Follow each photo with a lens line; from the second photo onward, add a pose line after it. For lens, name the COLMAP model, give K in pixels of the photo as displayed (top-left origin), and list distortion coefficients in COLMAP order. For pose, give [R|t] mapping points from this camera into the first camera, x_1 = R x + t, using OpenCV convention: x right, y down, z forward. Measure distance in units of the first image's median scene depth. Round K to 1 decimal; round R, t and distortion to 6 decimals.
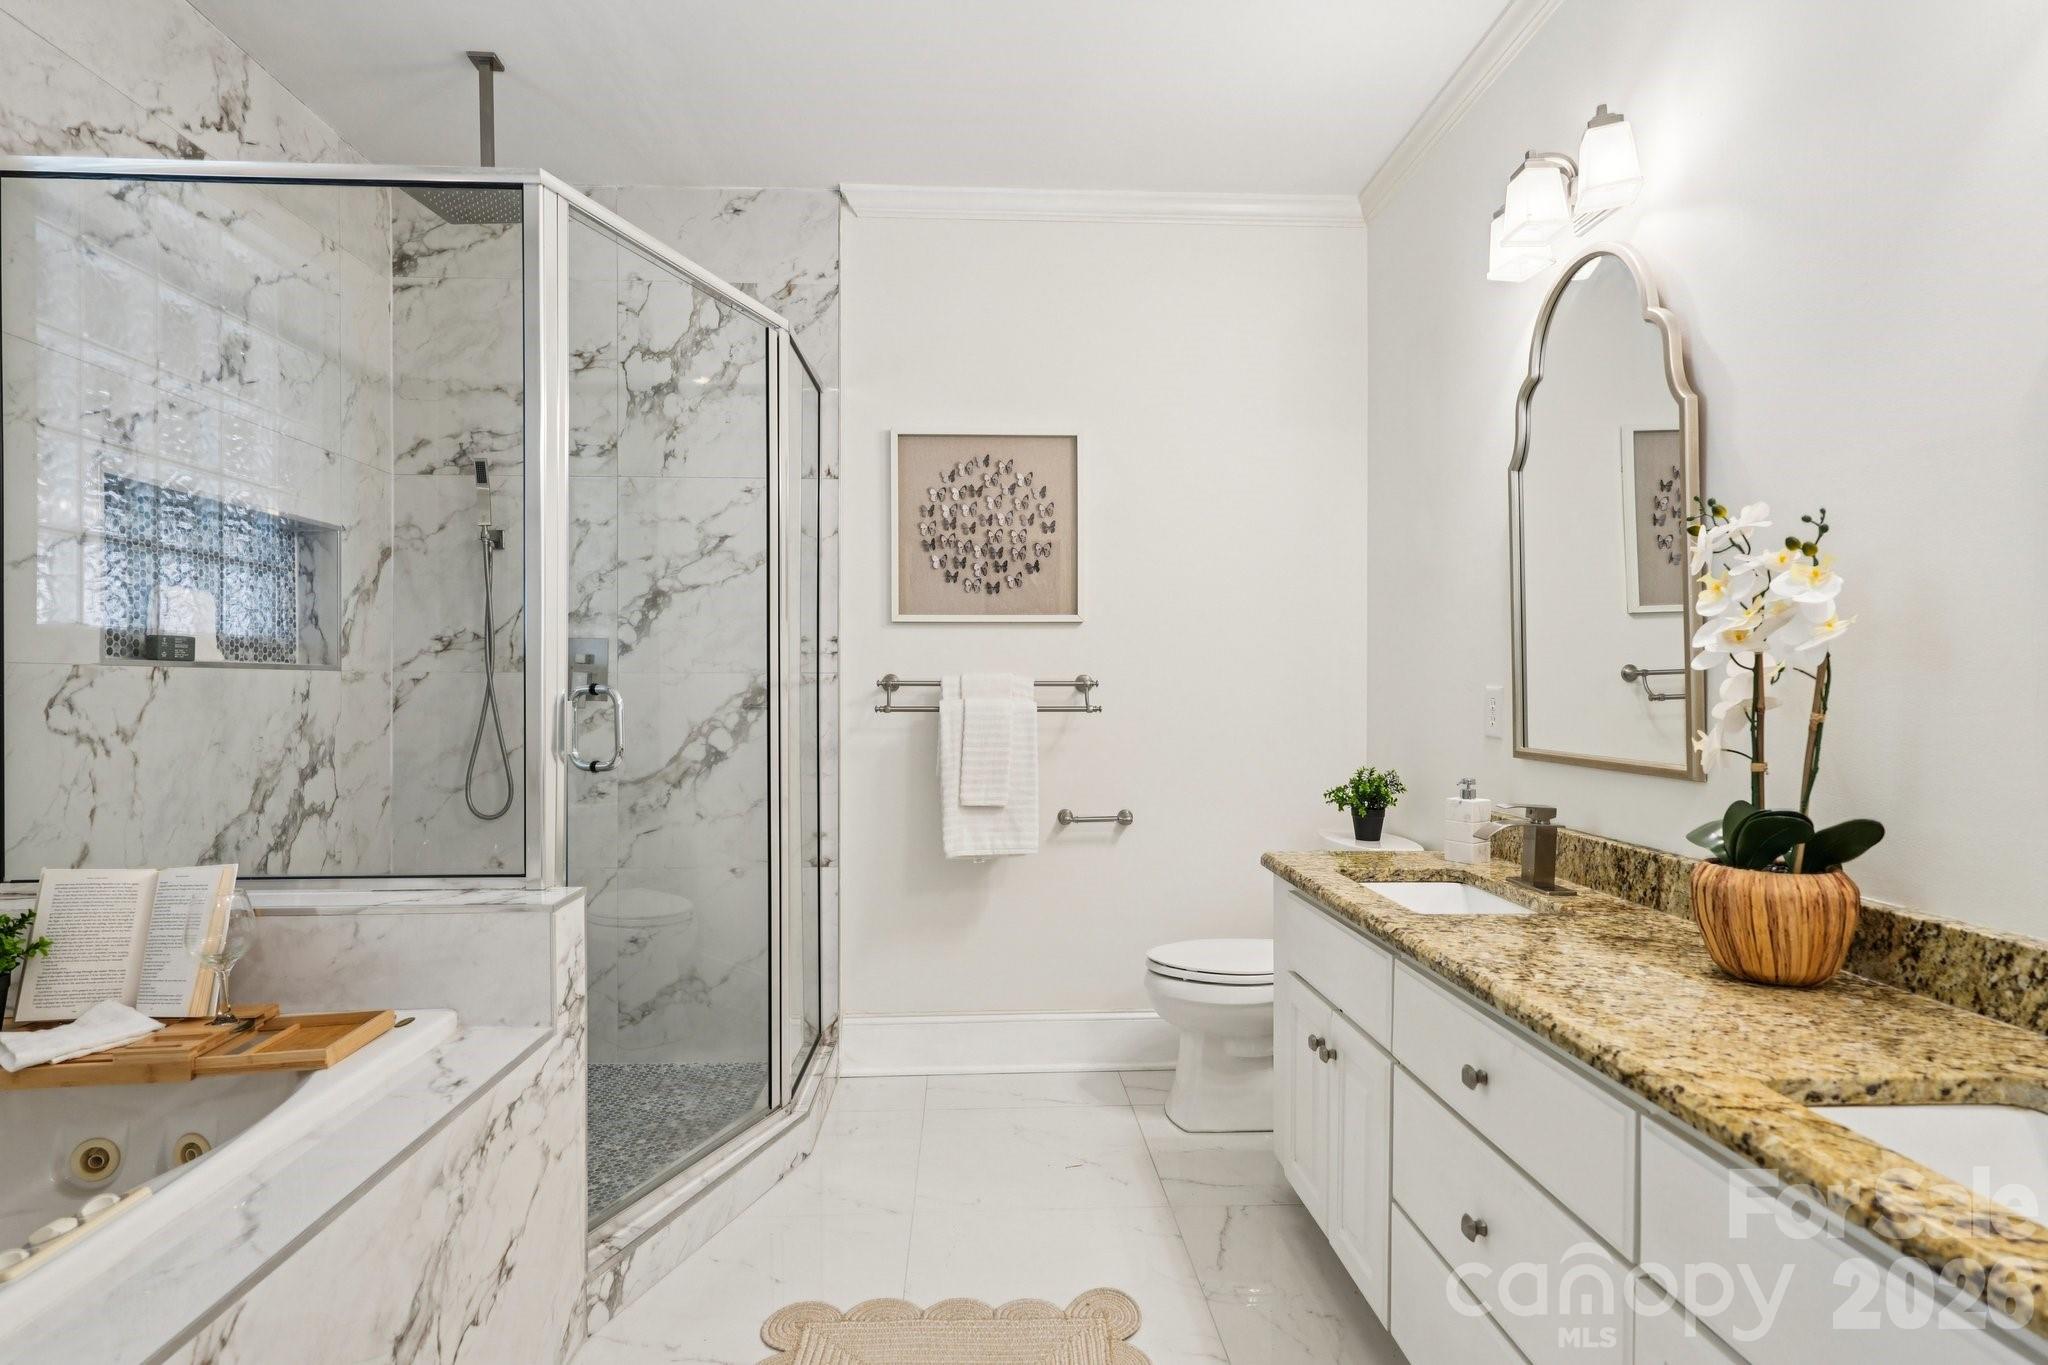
lens RADIAL K [[1064.1, 0, 1007.5], [0, 1064.1, 696.0], [0, 0, 1]] dist [-0.004242, 0.002756]
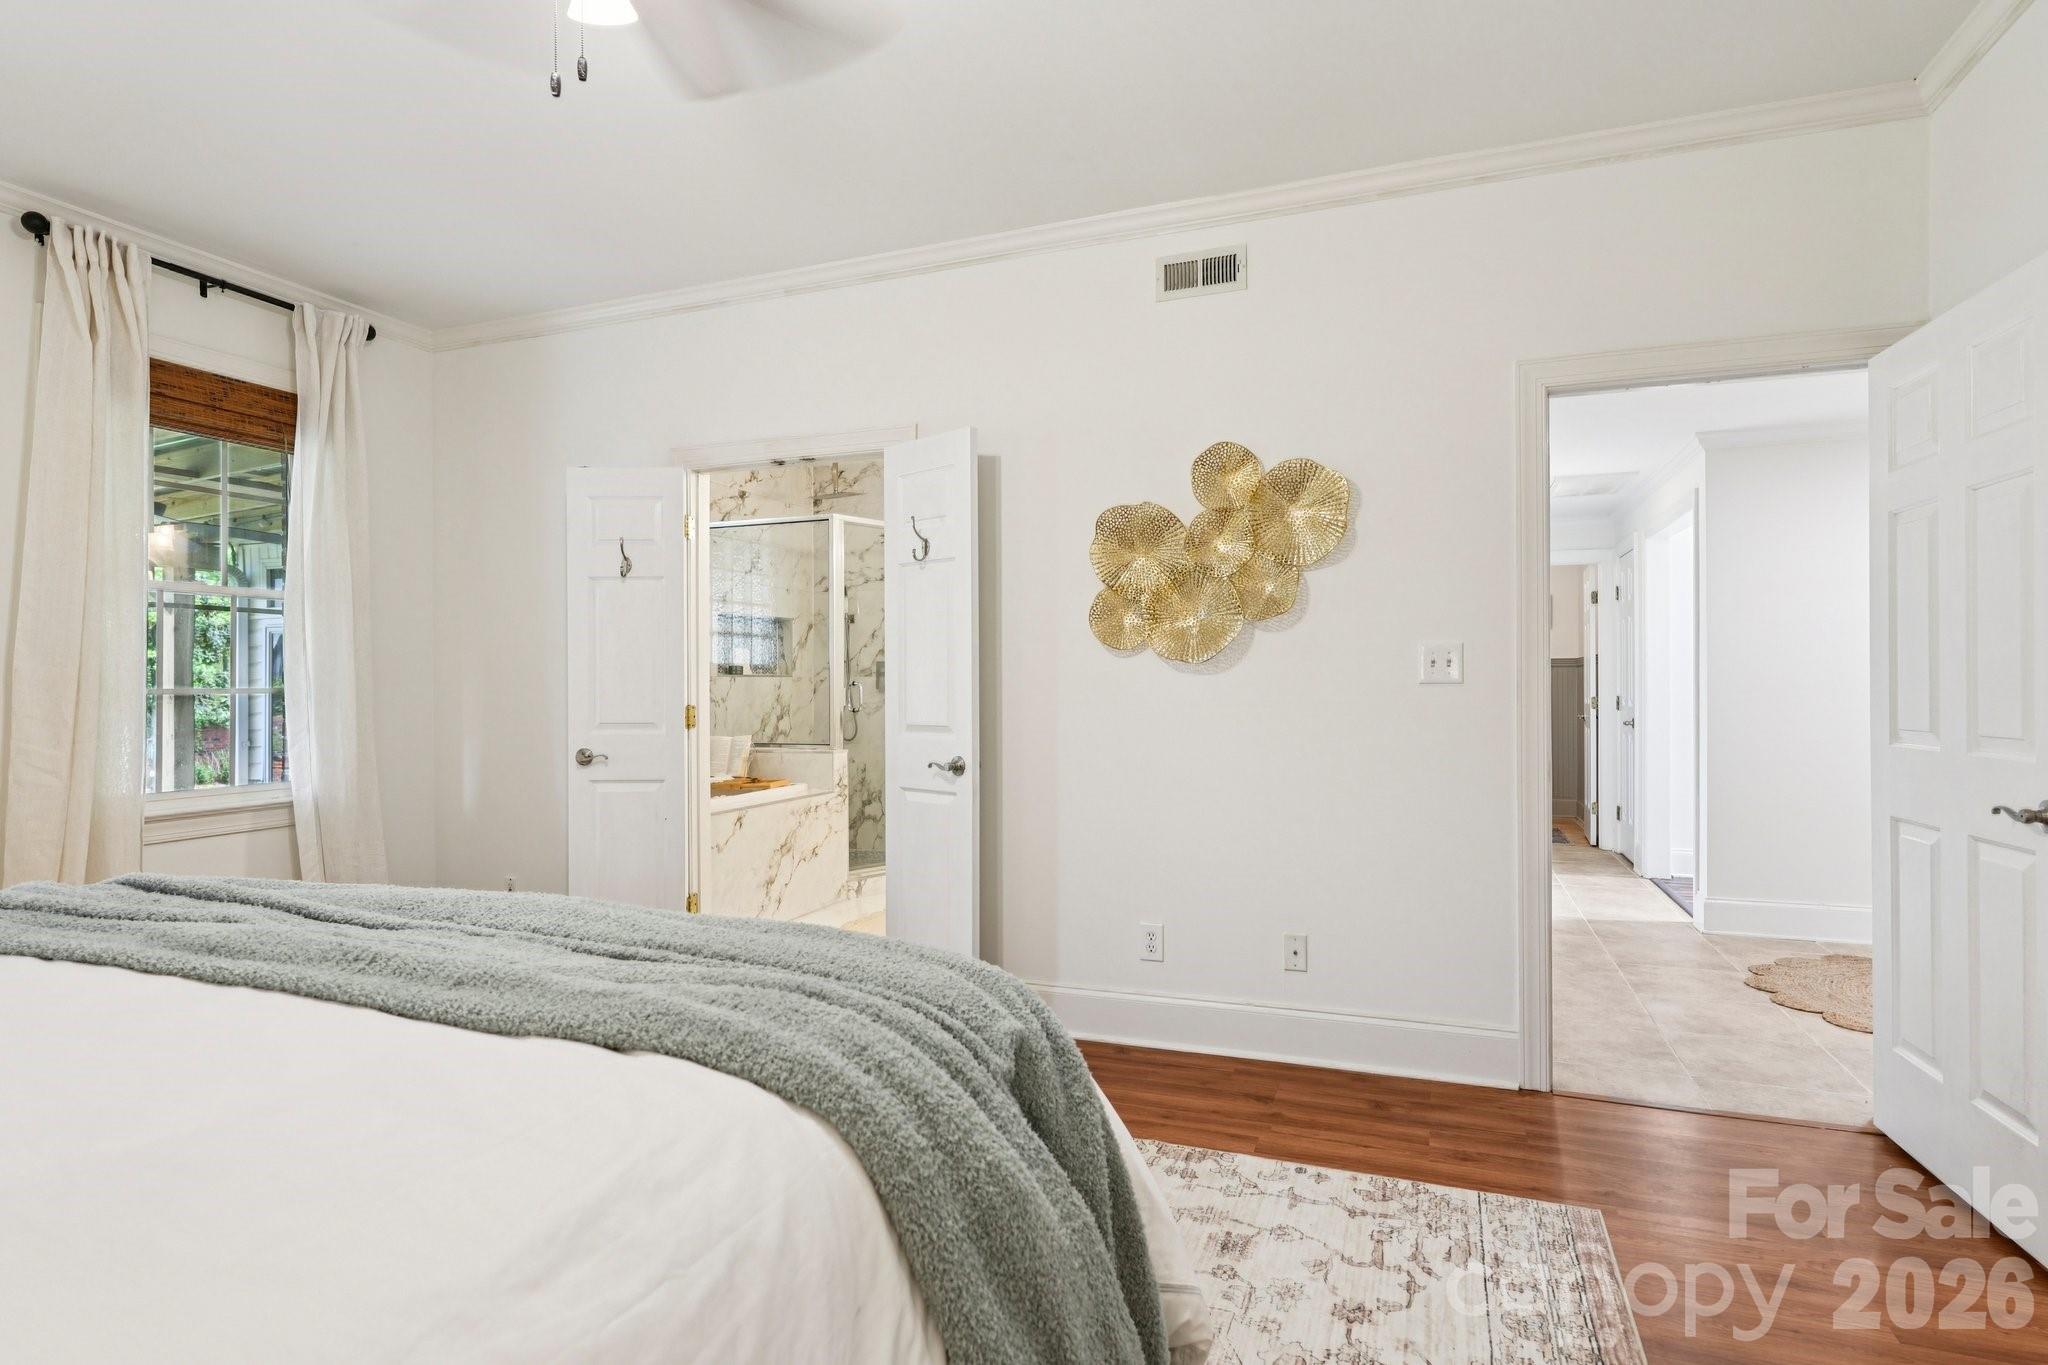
lens RADIAL K [[1064.1, 0, 1018.7], [0, 1064.1, 684.1], [0, 0, 1]] dist [-0.004242, 0.002756]
pose [[0.918095, -0.002928, -0.396350, 0.881612], [-0.000122, 0.999971, -0.007669, 0.012398], [0.396360, 0.007089, 0.918068, -1.118888]]
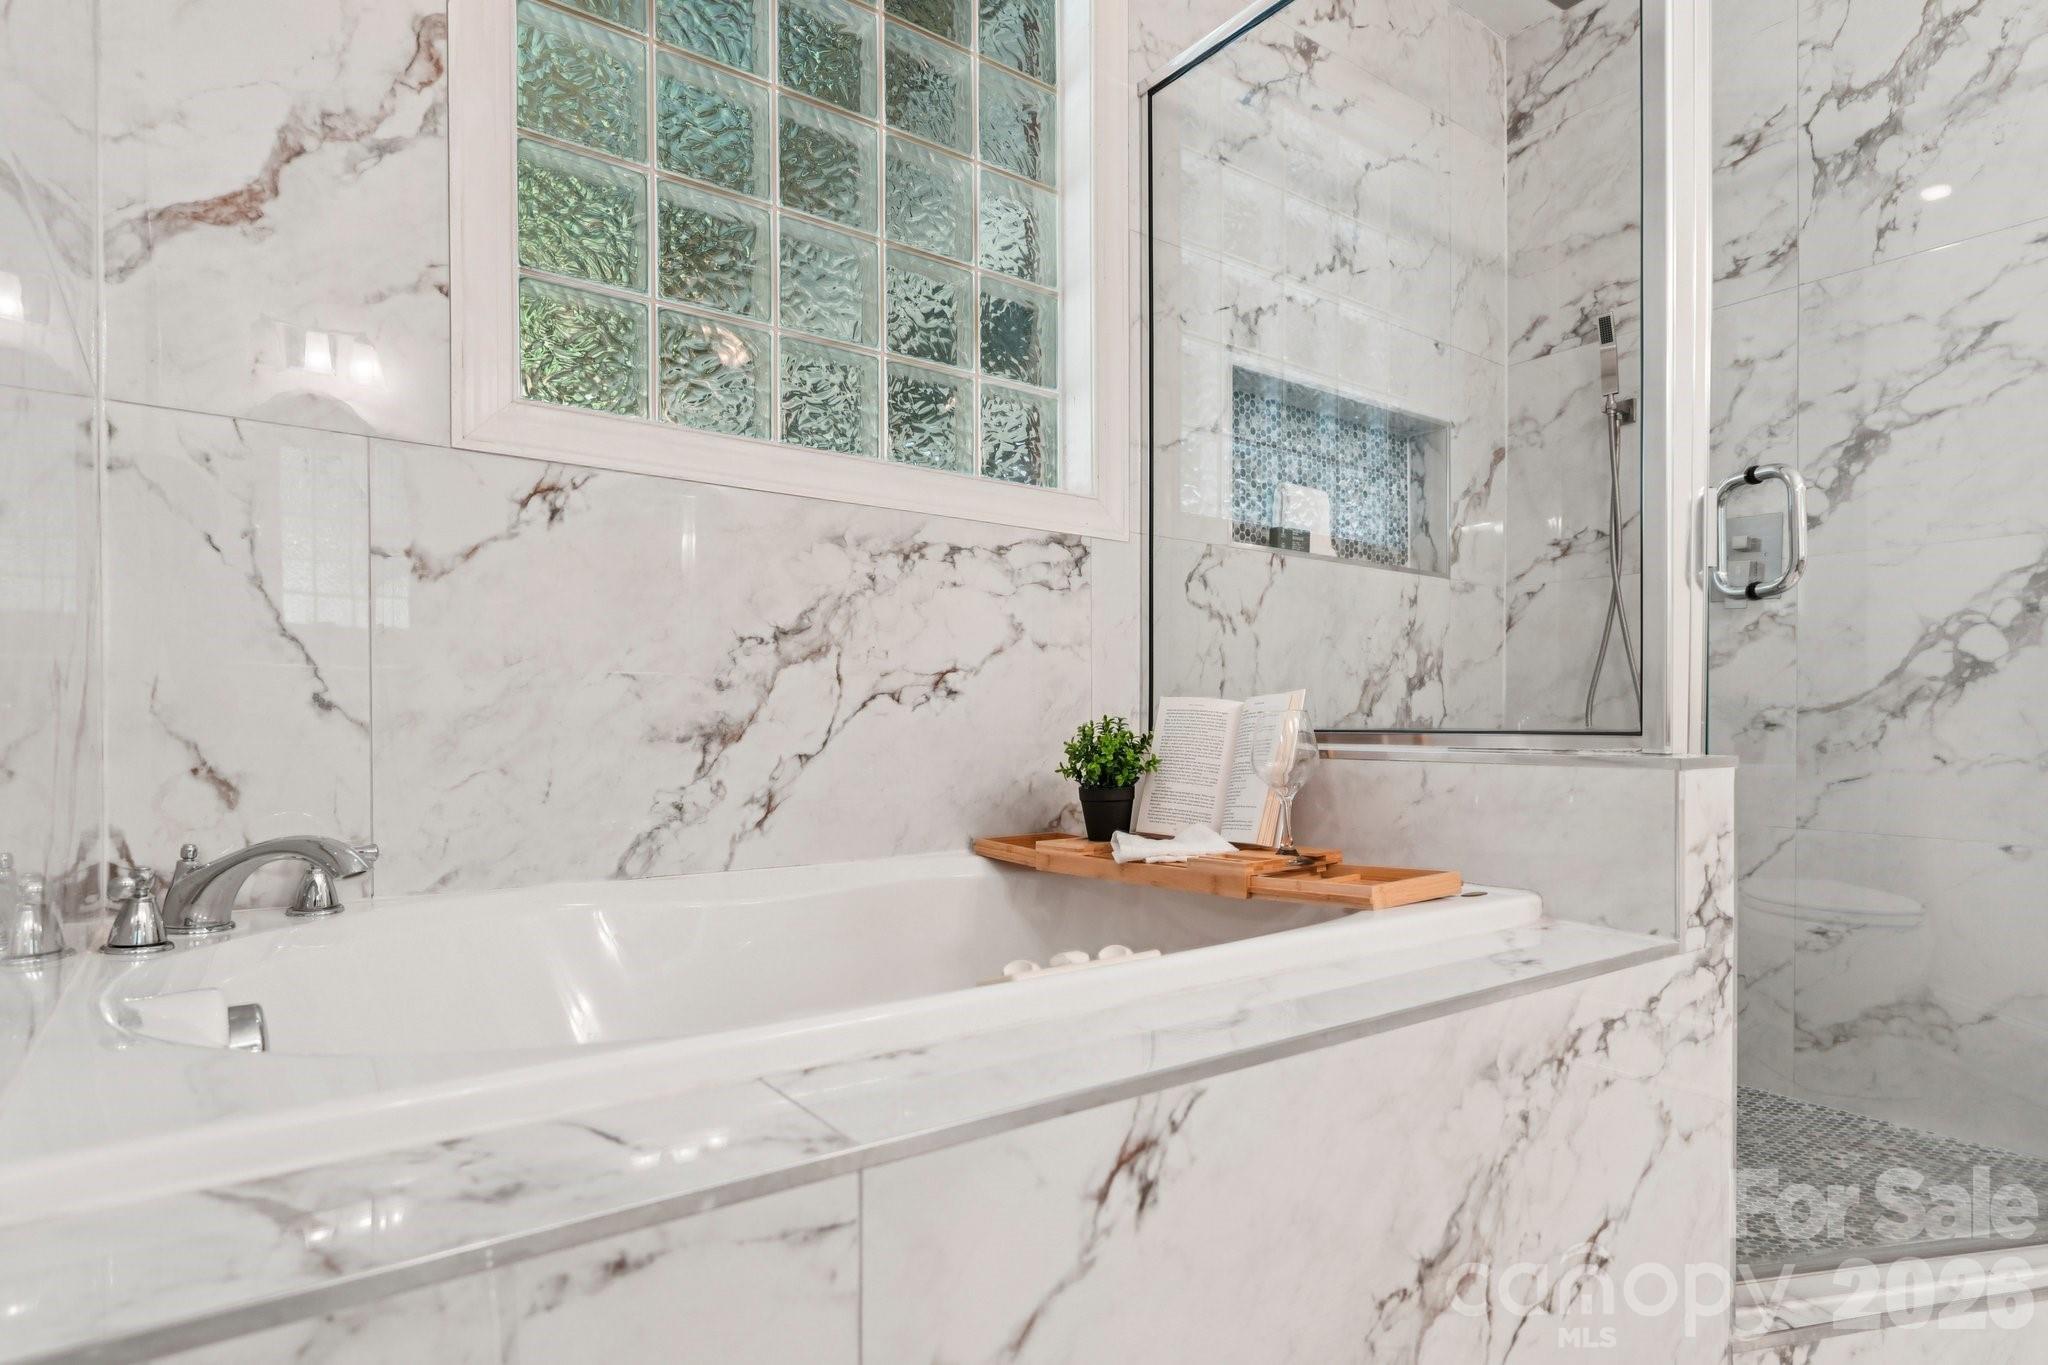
lens RADIAL K [[1064.1, 0, 1004.2], [0, 1064.1, 720.0], [0, 0, 1]] dist [-0.004242, 0.002756]
pose [[0.544262, -0.000961, -0.838915, -0.060724], [-0.010503, 0.999913, -0.007959, 0.119089], [0.838849, 0.013143, 0.544205, 0.175977]]
